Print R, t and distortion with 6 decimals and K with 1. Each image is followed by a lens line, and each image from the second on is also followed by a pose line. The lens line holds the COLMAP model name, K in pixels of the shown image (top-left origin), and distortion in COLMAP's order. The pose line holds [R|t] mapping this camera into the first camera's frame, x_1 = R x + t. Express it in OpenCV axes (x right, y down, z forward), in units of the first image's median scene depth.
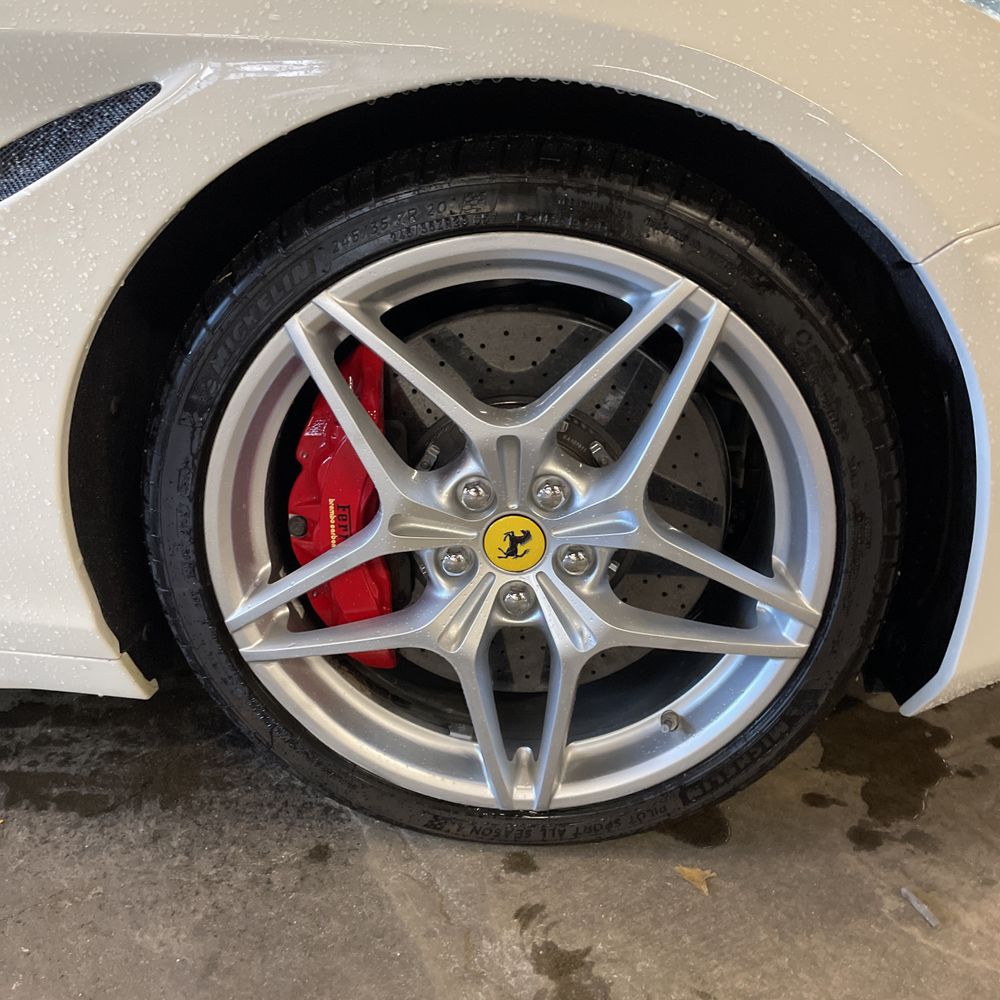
lens RADIAL K [[1012.6, 0, 496.8], [0, 1012.6, 483.1], [0, 0, 1]] dist [0.079798, -0.107087]
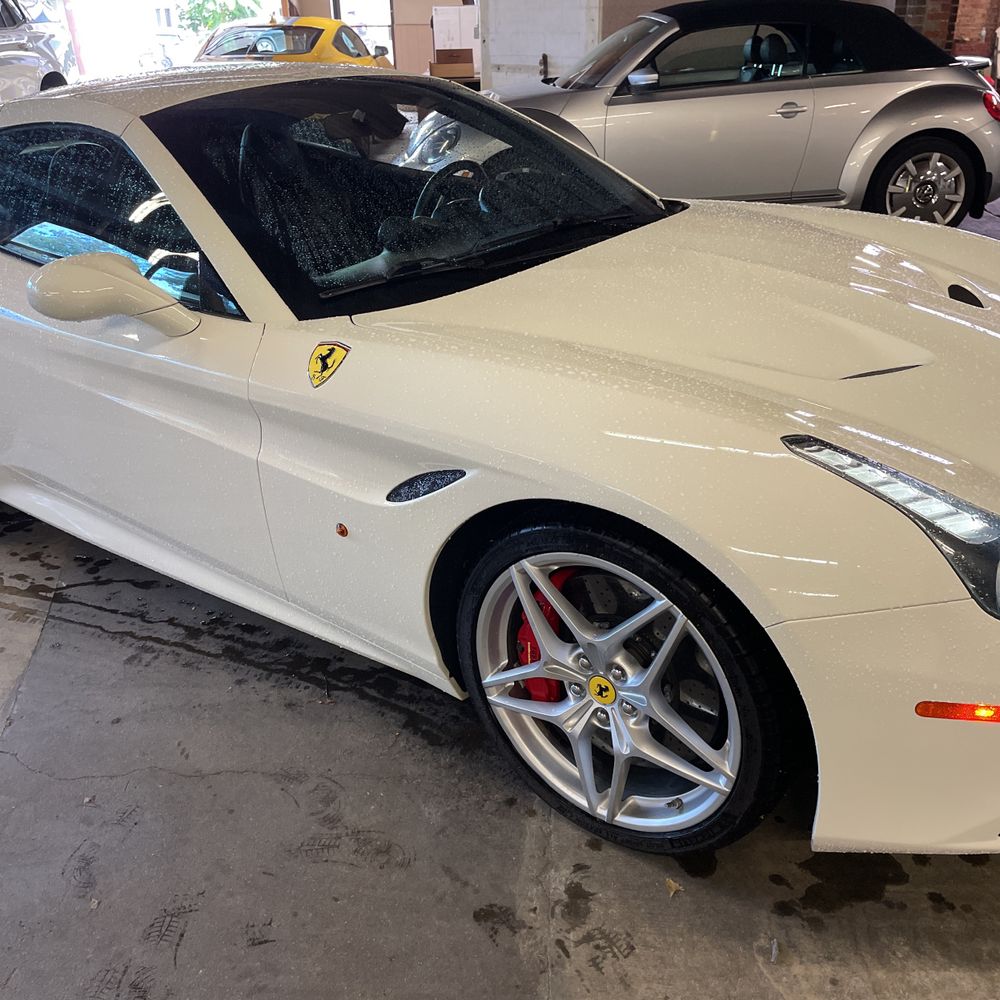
lens RADIAL K [[1012.6, 0, 496.8], [0, 1012.6, 483.1], [0, 0, 1]] dist [0.079798, -0.107087]
pose [[0.831179, 0.197171, -0.519870, 0.791402], [-0.164794, 0.980359, 0.108344, -0.513934], [0.531021, -0.004382, 0.847347, -0.793533]]
